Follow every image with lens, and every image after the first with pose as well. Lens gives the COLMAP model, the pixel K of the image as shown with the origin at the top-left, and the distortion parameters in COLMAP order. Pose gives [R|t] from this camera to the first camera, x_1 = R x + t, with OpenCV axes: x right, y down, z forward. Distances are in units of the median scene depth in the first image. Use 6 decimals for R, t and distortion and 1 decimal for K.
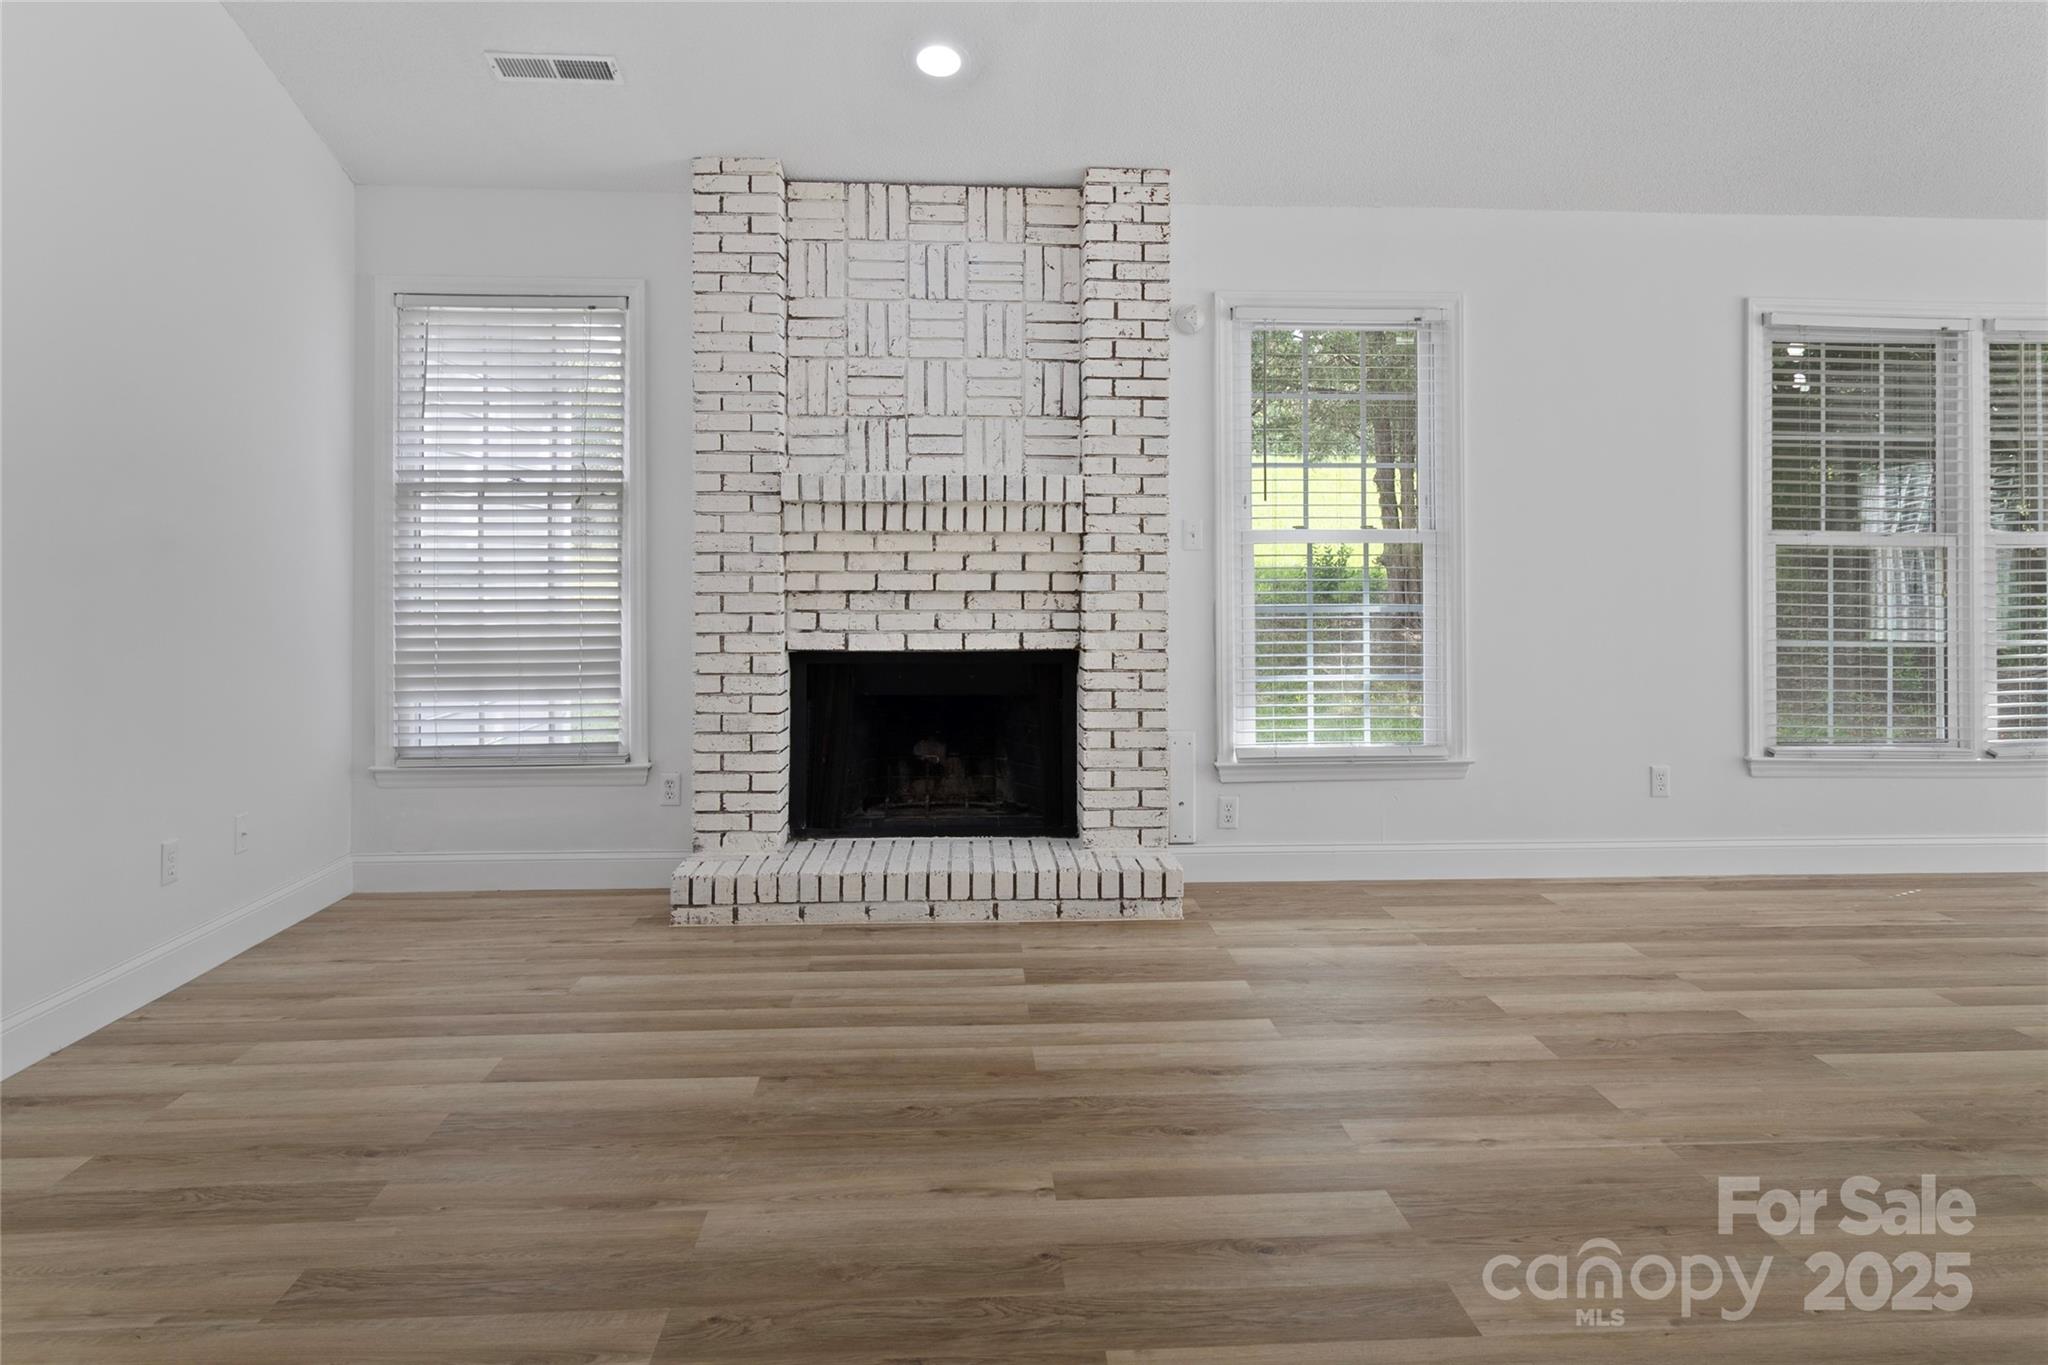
lens RADIAL K [[1315.4, 0, 1023.8], [0, 1315.4, 561.1], [0, 0, 1]] dist [0.002828, 0.000179]
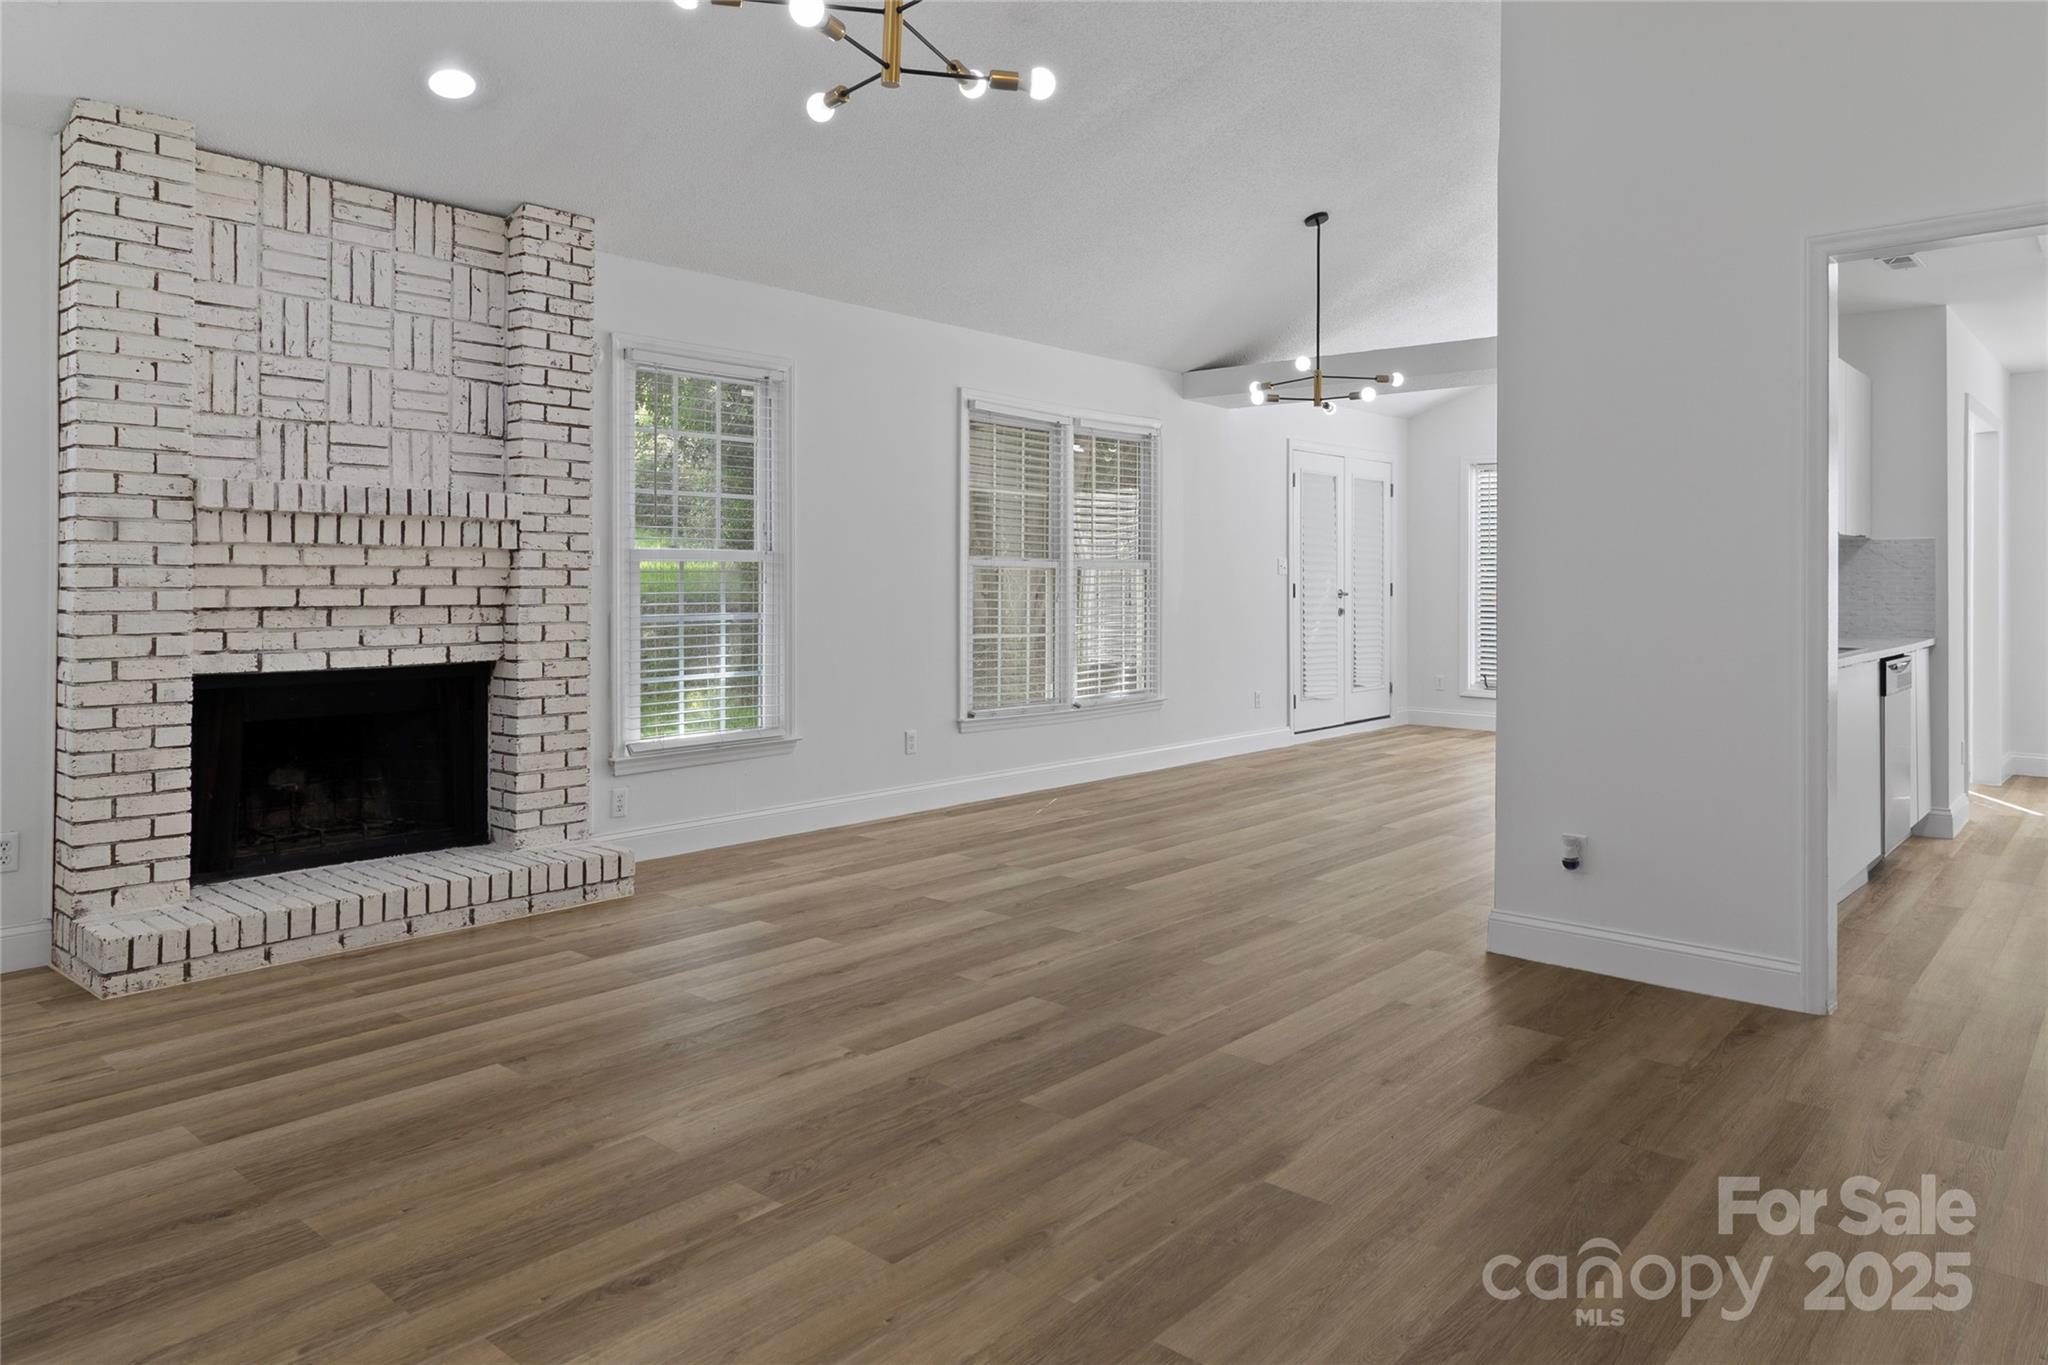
lens RADIAL K [[1324.9, 0, 1022.6], [0, 1324.9, 579.4], [0, 0, 1]] dist [-0.000632, -0.000312]
pose [[0.705279, 0.001954, 0.708927, -0.415513], [-0.004735, 0.999987, 0.001954, -0.001286], [-0.708914, -0.004734, 0.705279, -0.031097]]
